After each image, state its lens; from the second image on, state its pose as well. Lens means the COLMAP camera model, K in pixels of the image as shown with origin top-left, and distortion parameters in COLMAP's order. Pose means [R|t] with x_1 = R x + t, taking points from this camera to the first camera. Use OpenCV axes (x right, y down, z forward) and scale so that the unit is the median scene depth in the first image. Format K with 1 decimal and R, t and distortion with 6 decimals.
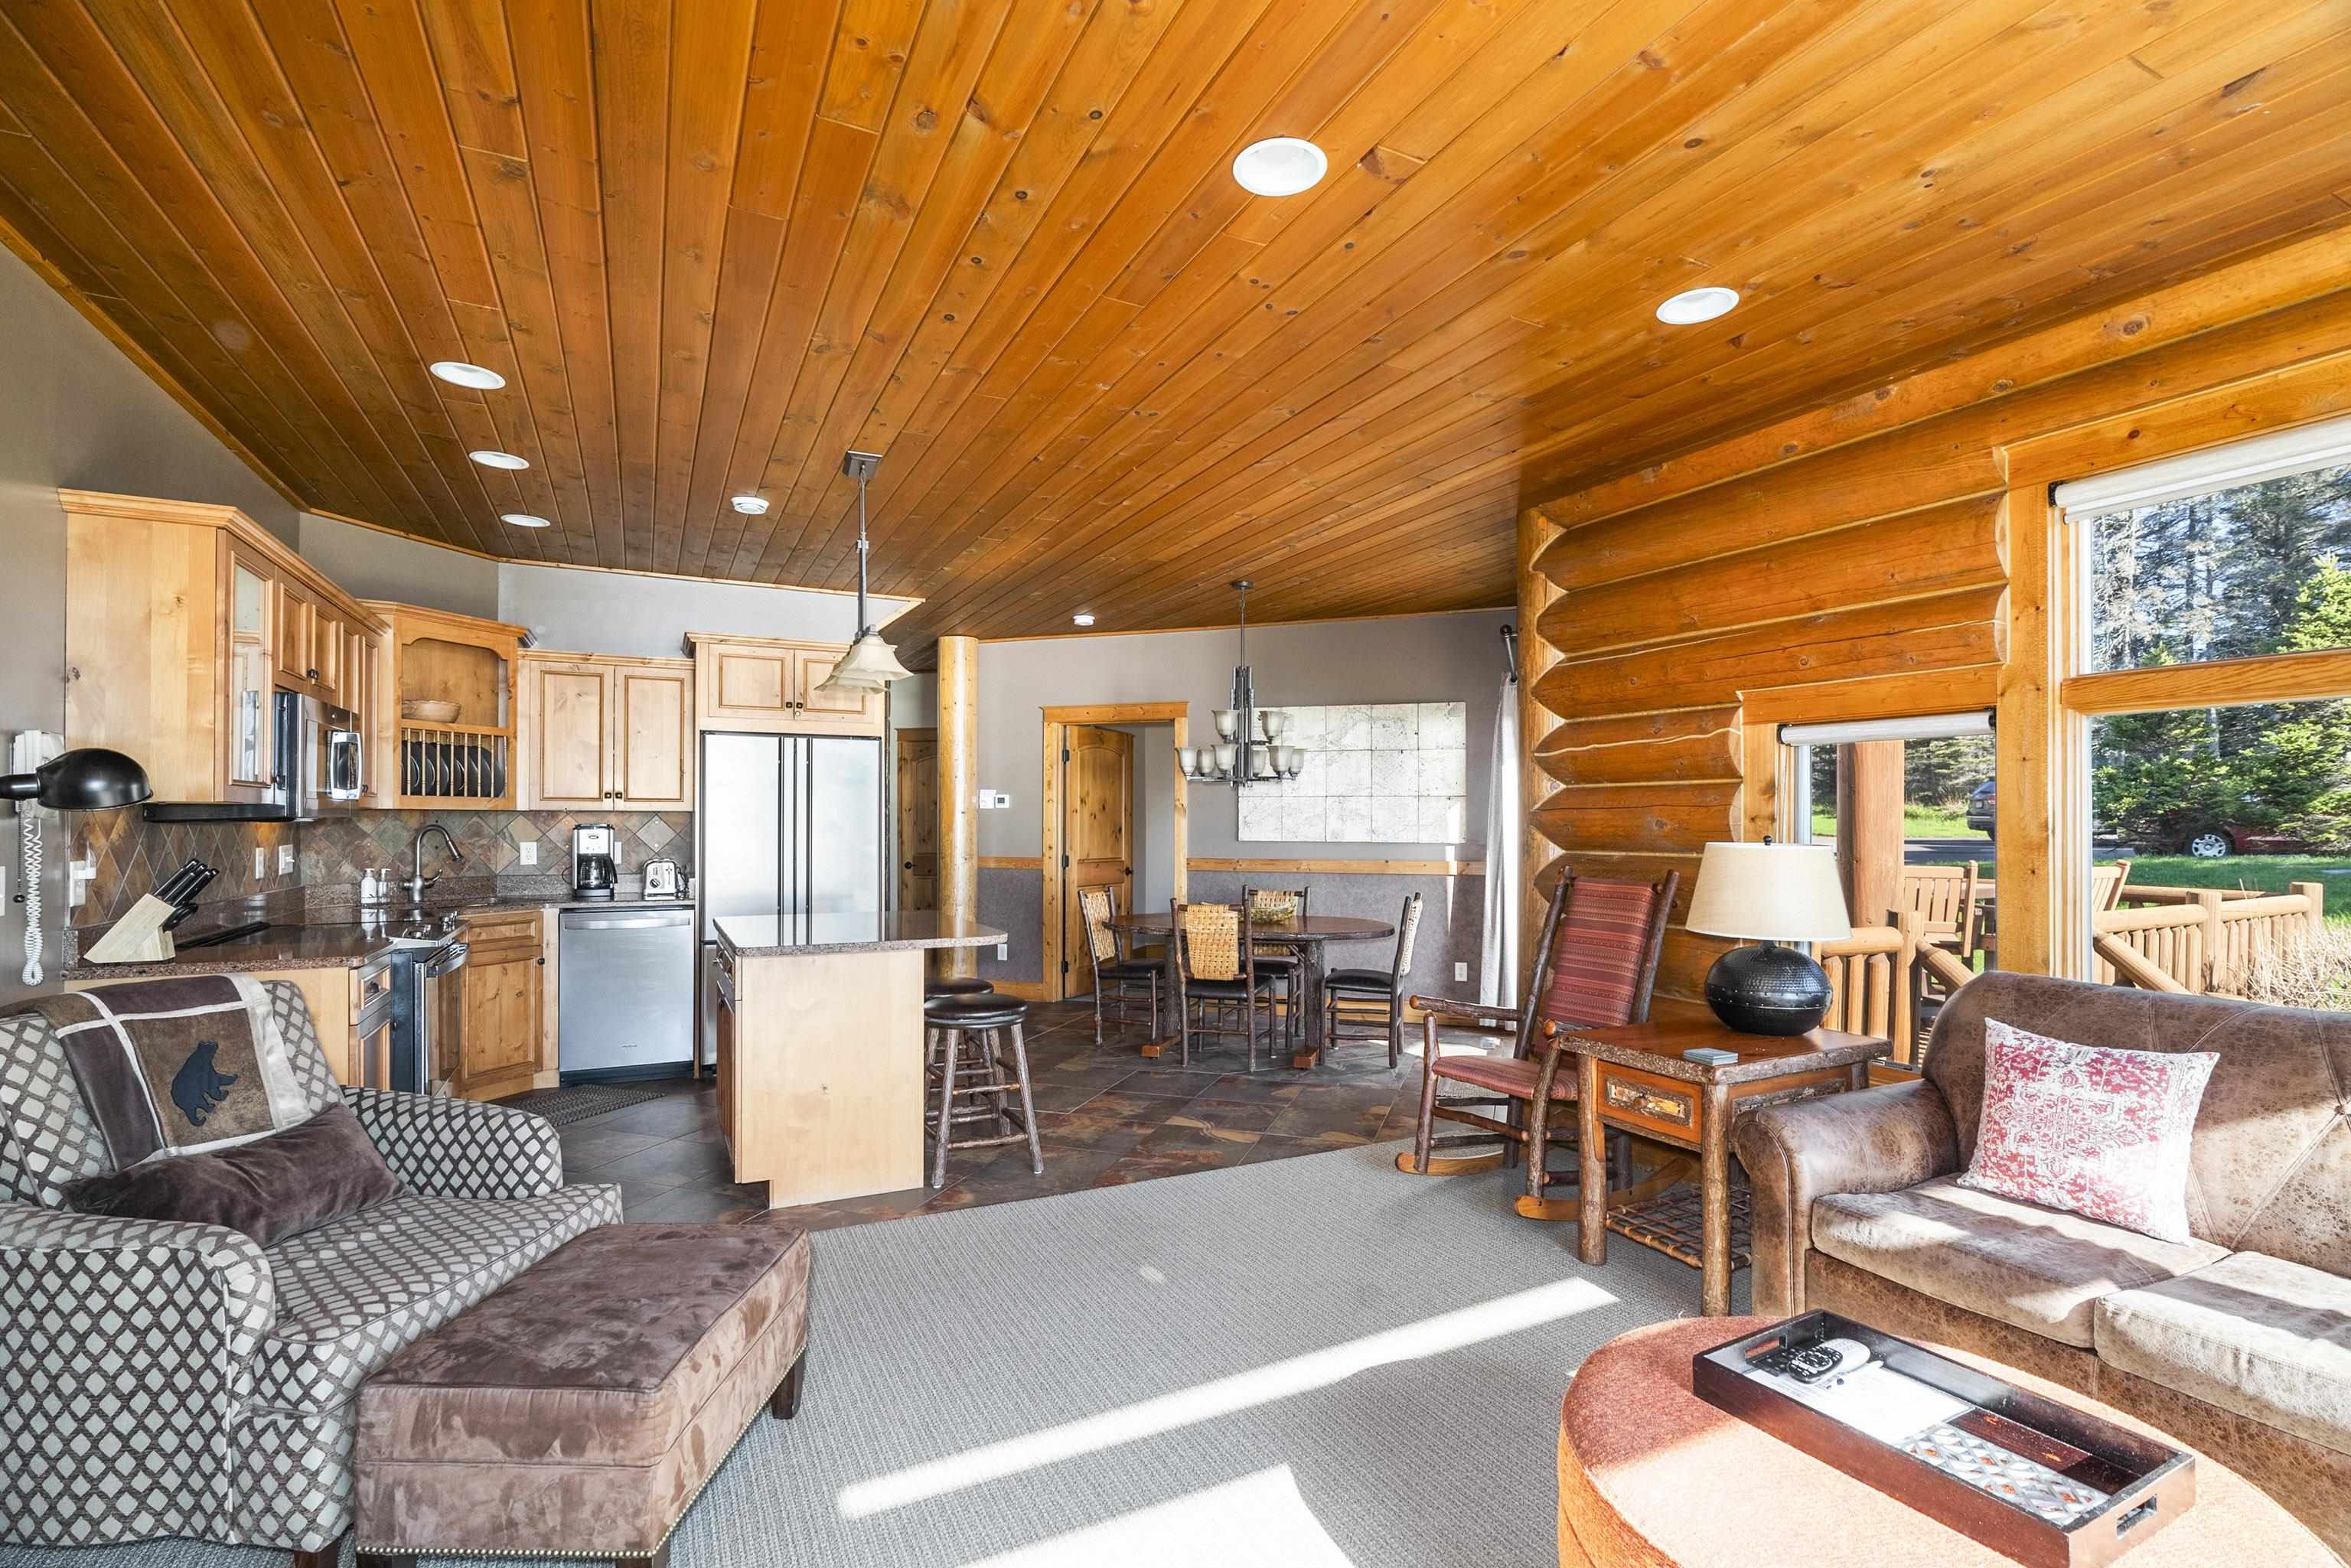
lens RADIAL K [[1059.0, 0, 1142.6], [0, 1059.0, 812.3], [0, 0, 1]] dist [-0.002464, 0.000246]
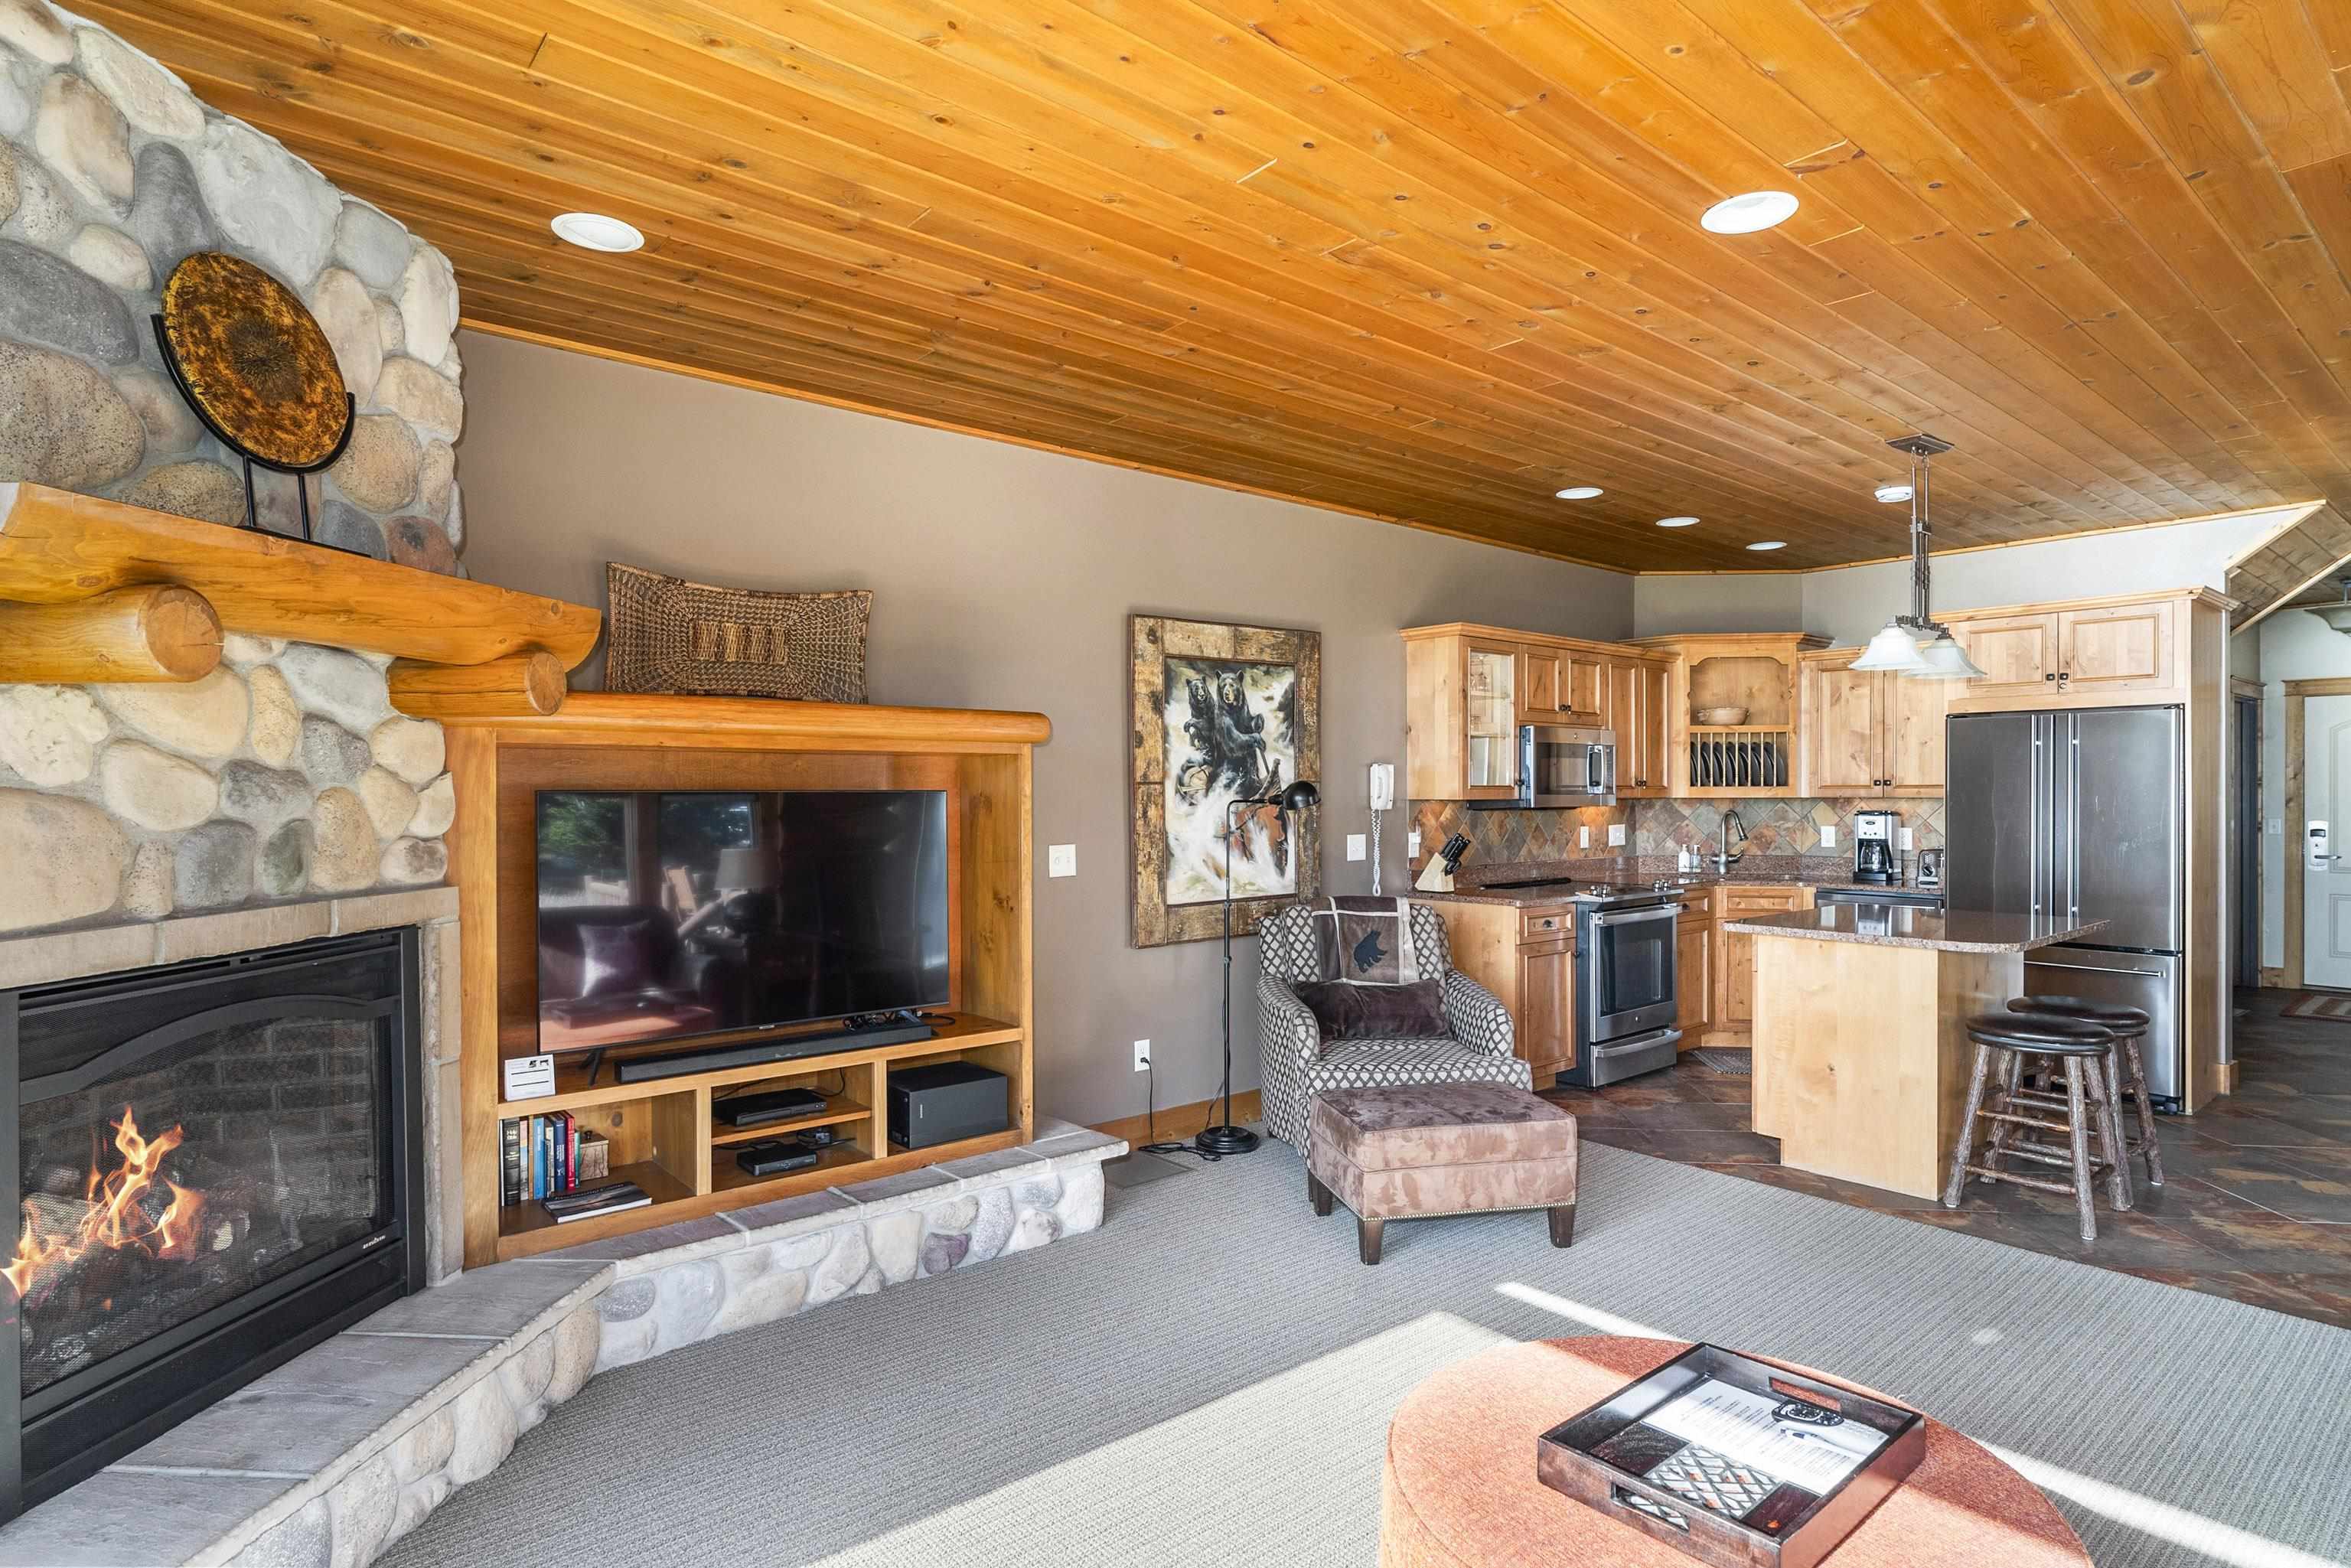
lens RADIAL K [[1185.1, 0, 1188.1], [0, 1185.1, 794.2], [0, 0, 1]] dist [-0.002939, -0.000340]
pose [[0.254588, -0.002198, -0.967047, 0.435604], [0.010910, 0.999940, 0.000600, -0.012678], [0.966988, -0.010703, 0.254596, 0.057103]]
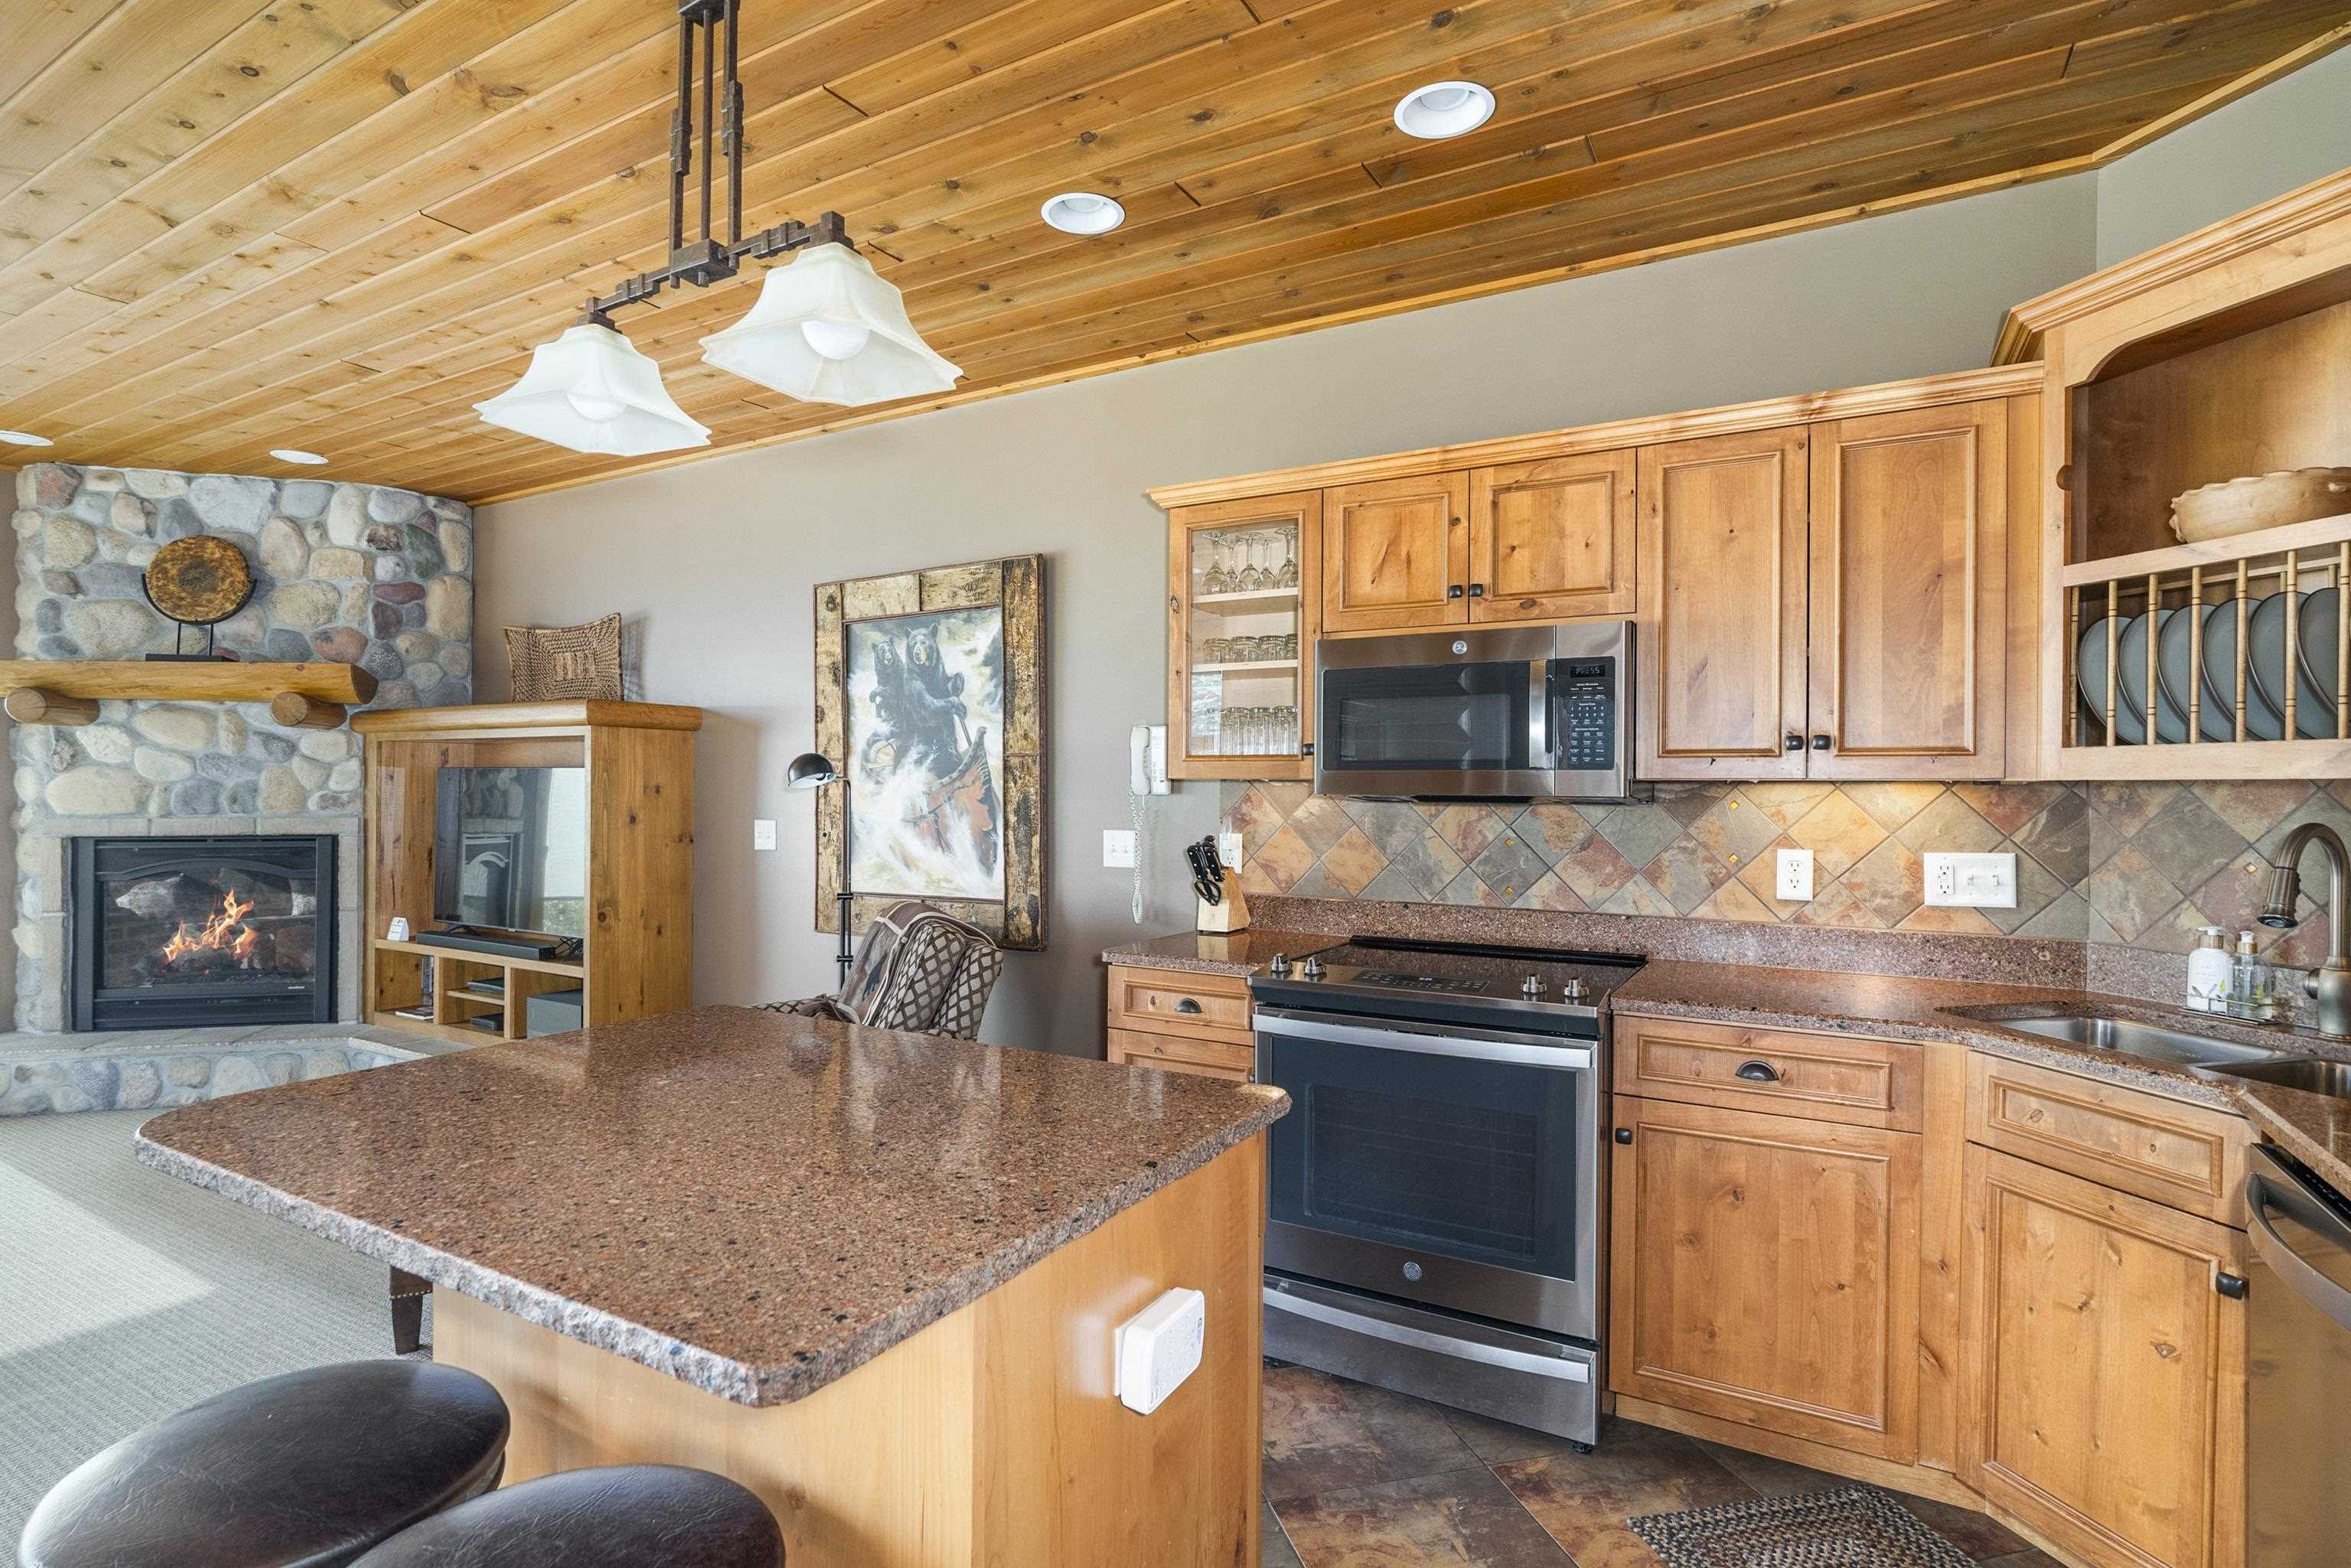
lens RADIAL K [[1133.0, 0, 1172.0], [0, 1133.0, 797.8], [0, 0, 1]] dist [-0.011795, 0.006240]
pose [[-0.810909, -0.002864, -0.585165, -0.126280], [-0.003752, 0.999993, 0.000306, 0.004210], [0.585160, 0.002444, -0.810914, 0.994964]]
